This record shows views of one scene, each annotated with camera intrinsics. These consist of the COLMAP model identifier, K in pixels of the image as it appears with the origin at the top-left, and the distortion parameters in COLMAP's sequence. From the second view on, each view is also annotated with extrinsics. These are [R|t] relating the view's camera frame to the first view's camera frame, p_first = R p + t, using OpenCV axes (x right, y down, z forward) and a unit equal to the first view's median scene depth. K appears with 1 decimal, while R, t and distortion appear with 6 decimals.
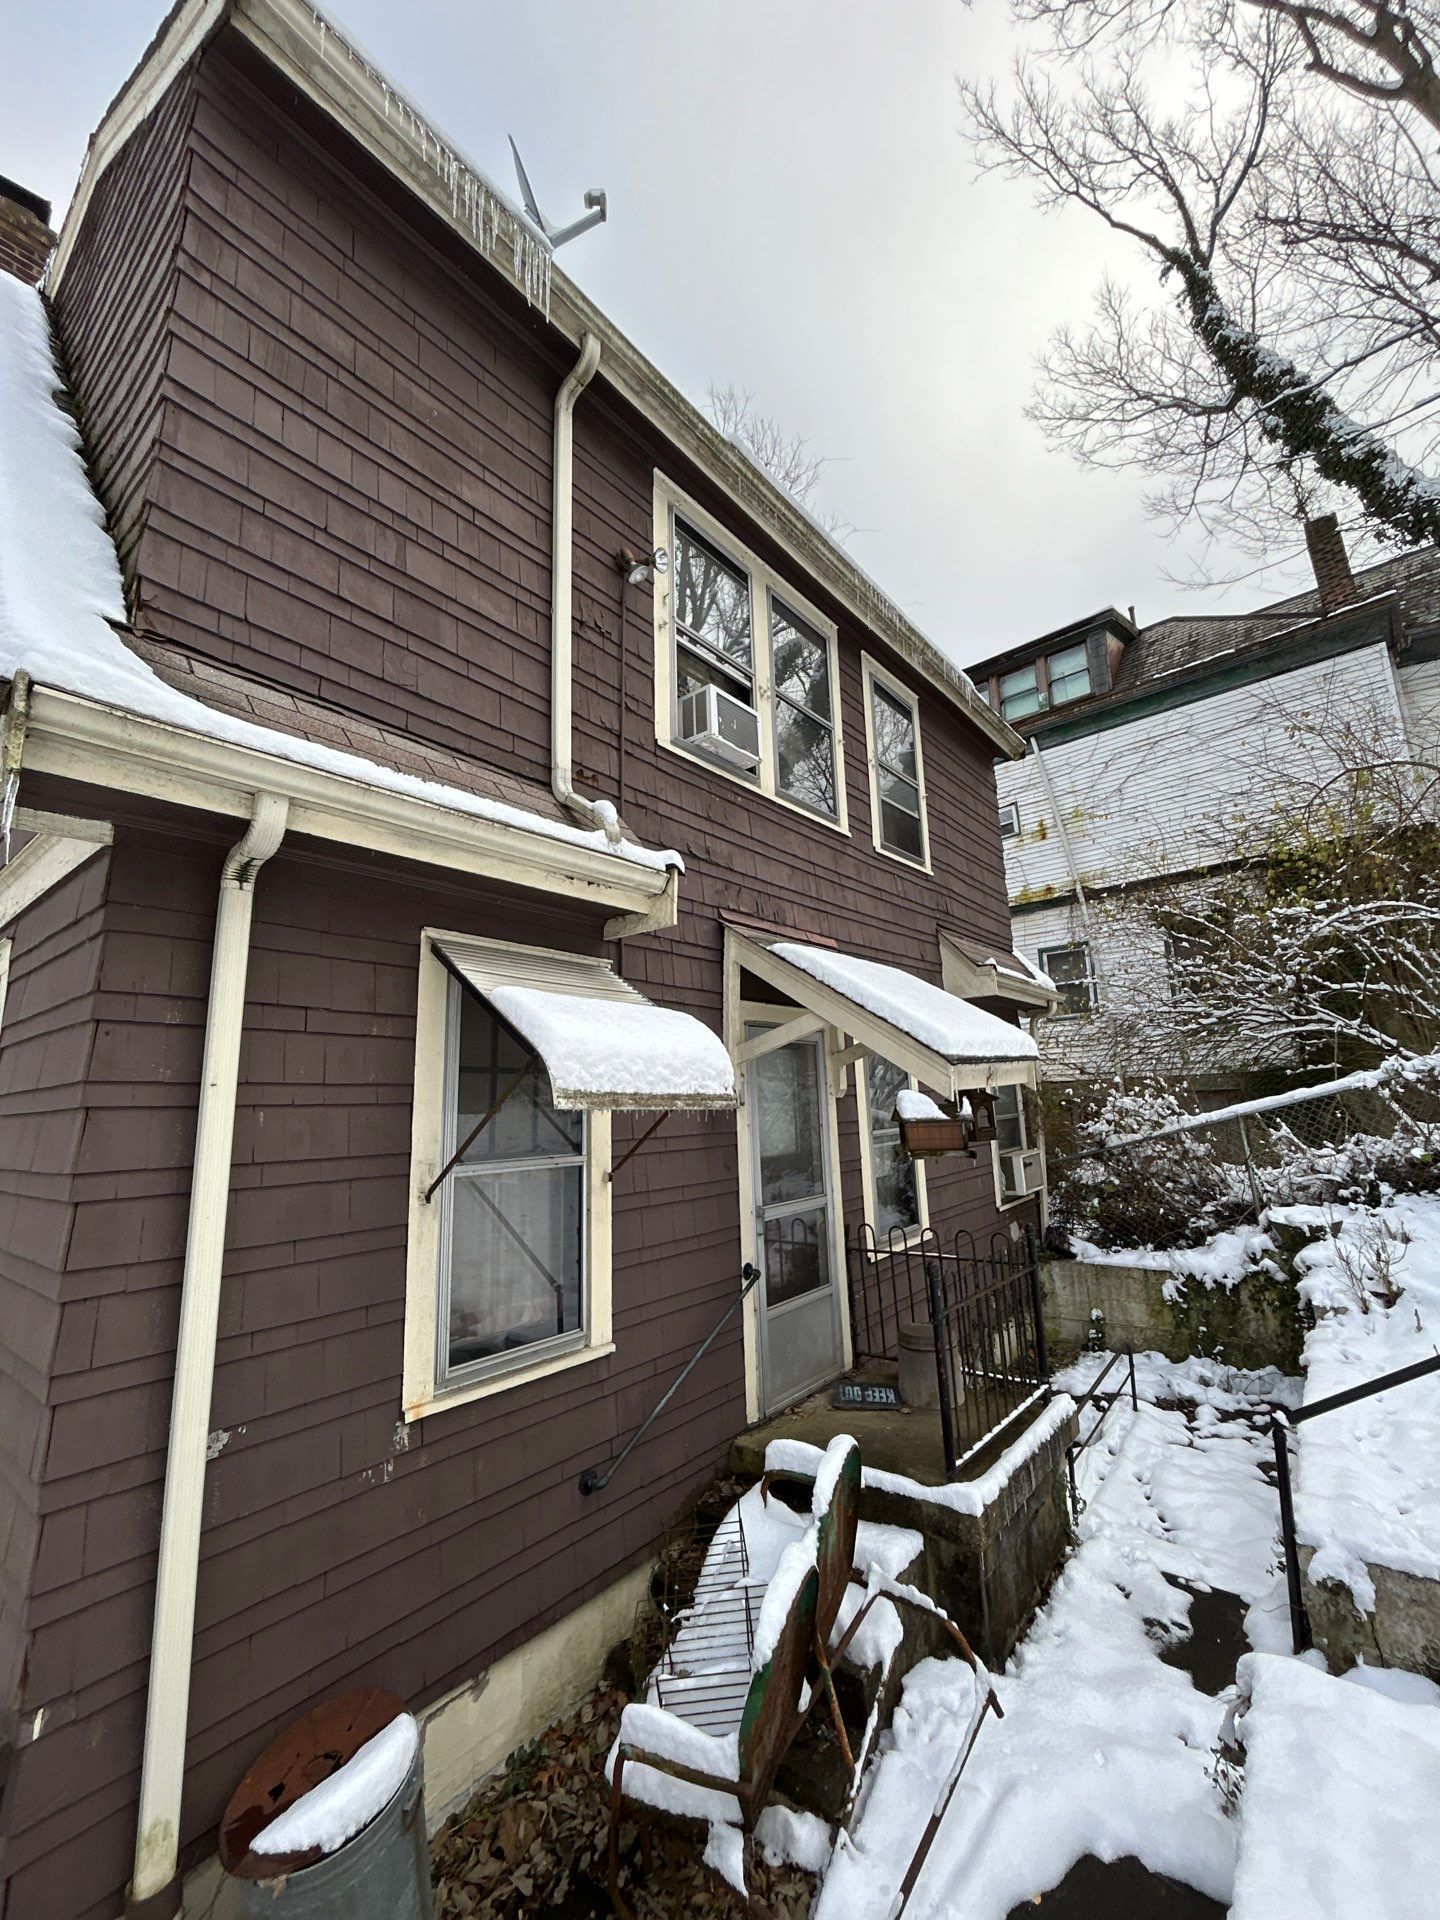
lens RADIAL K [[783.0, 0, 726.0], [0, 783.0, 965.8], [0, 0, 1]] dist [0.000105, 0.000518]
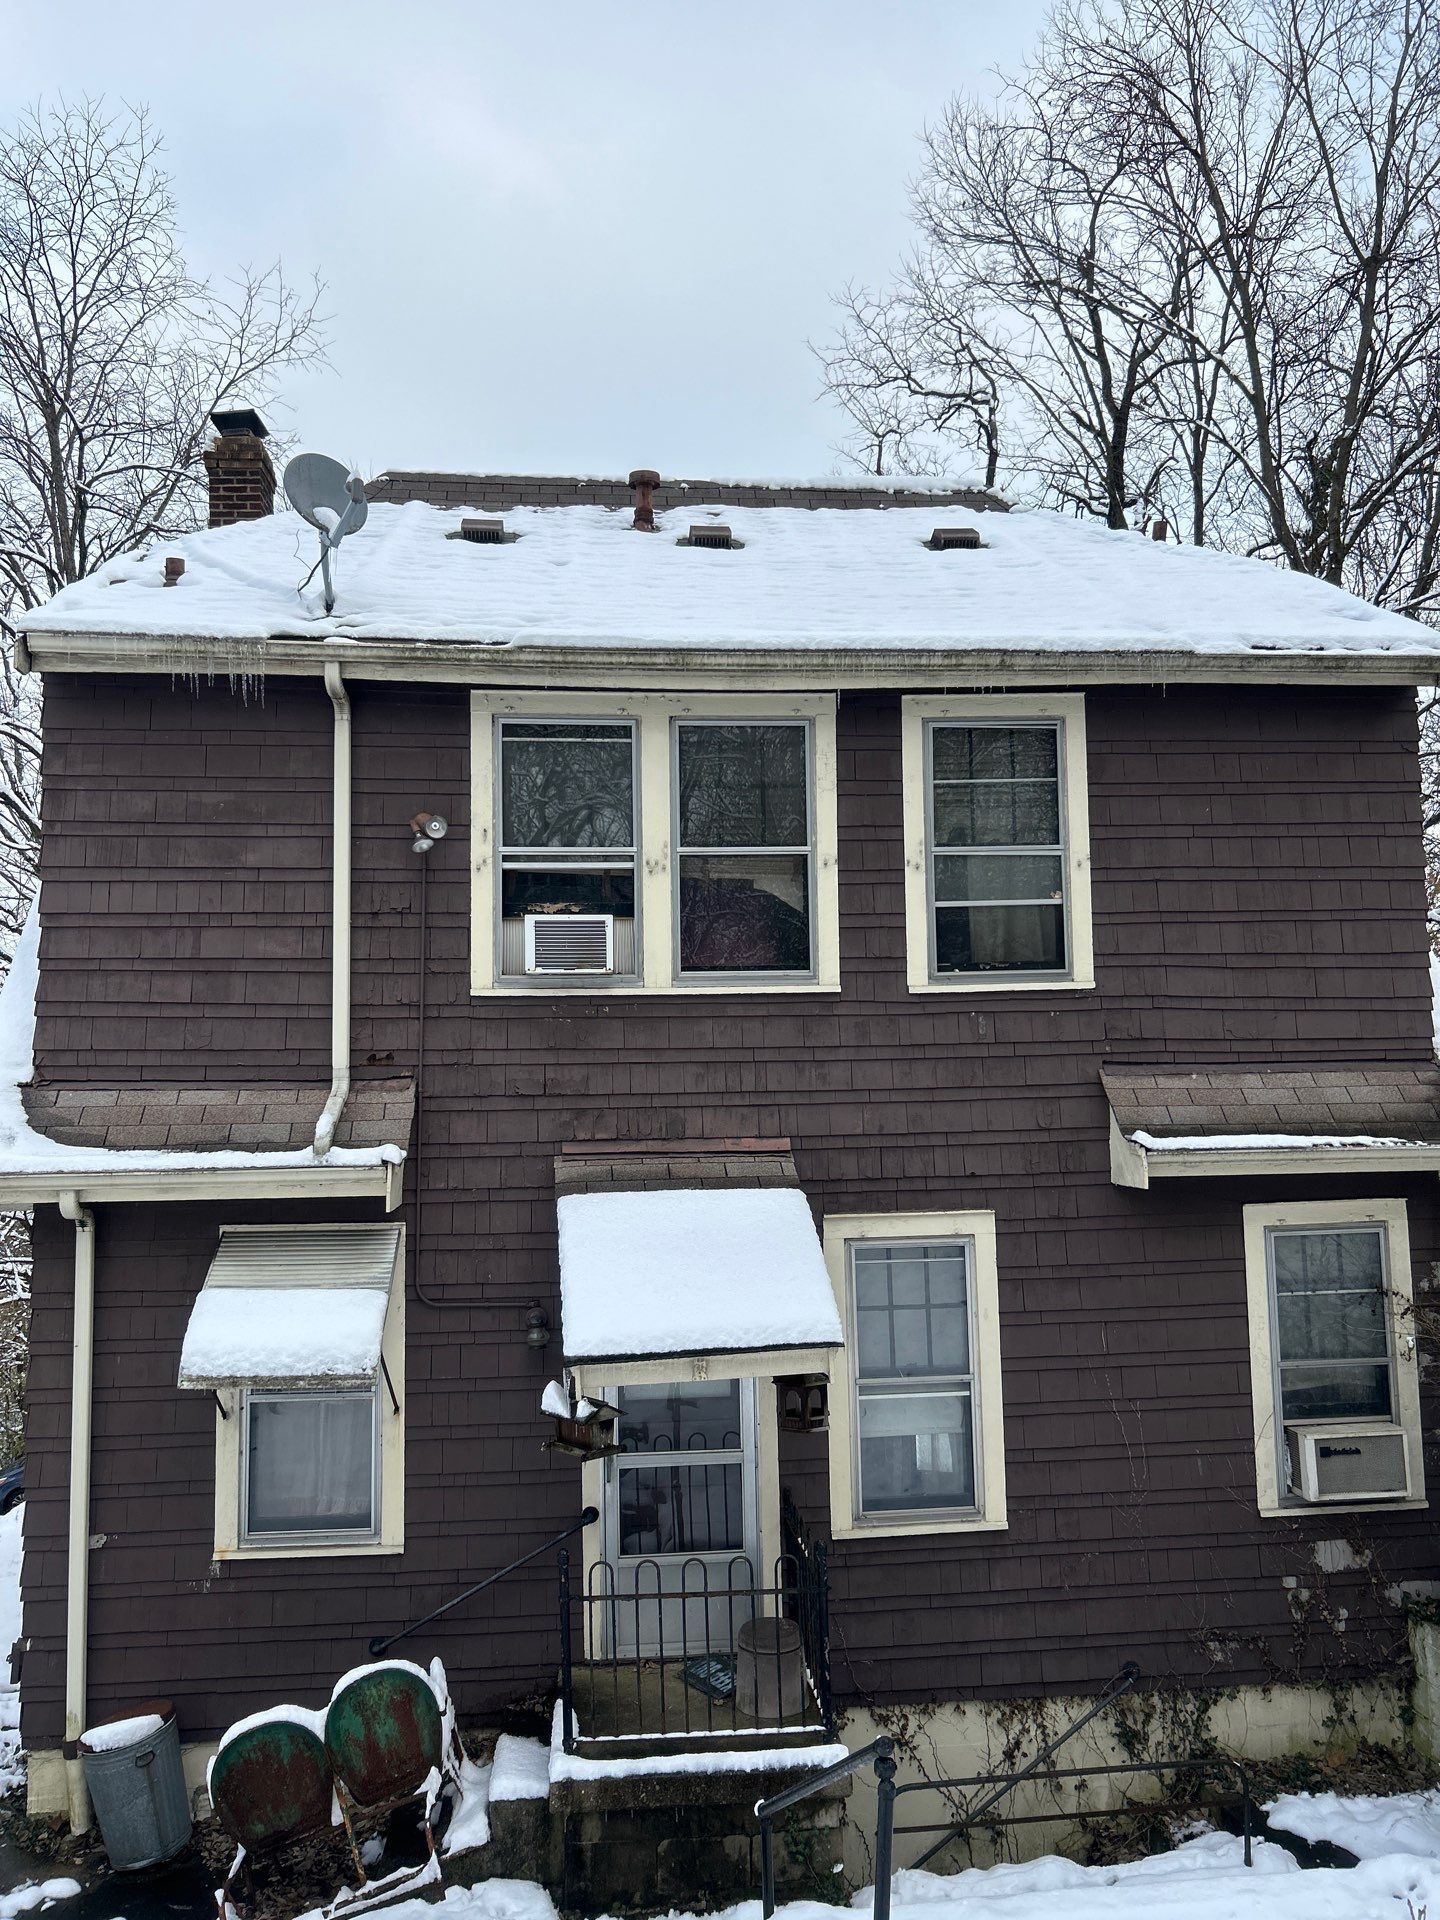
lens RADIAL K [[1467.4, 0, 724.9], [0, 1467.4, 956.8], [0, 0, 1]] dist [0.031035, -0.019410]
pose [[0.691792, -0.032222, -0.721378, 2.030742], [0.116966, 0.990811, 0.067913, -0.562490], [0.712561, -0.131358, 0.689204, -0.109861]]
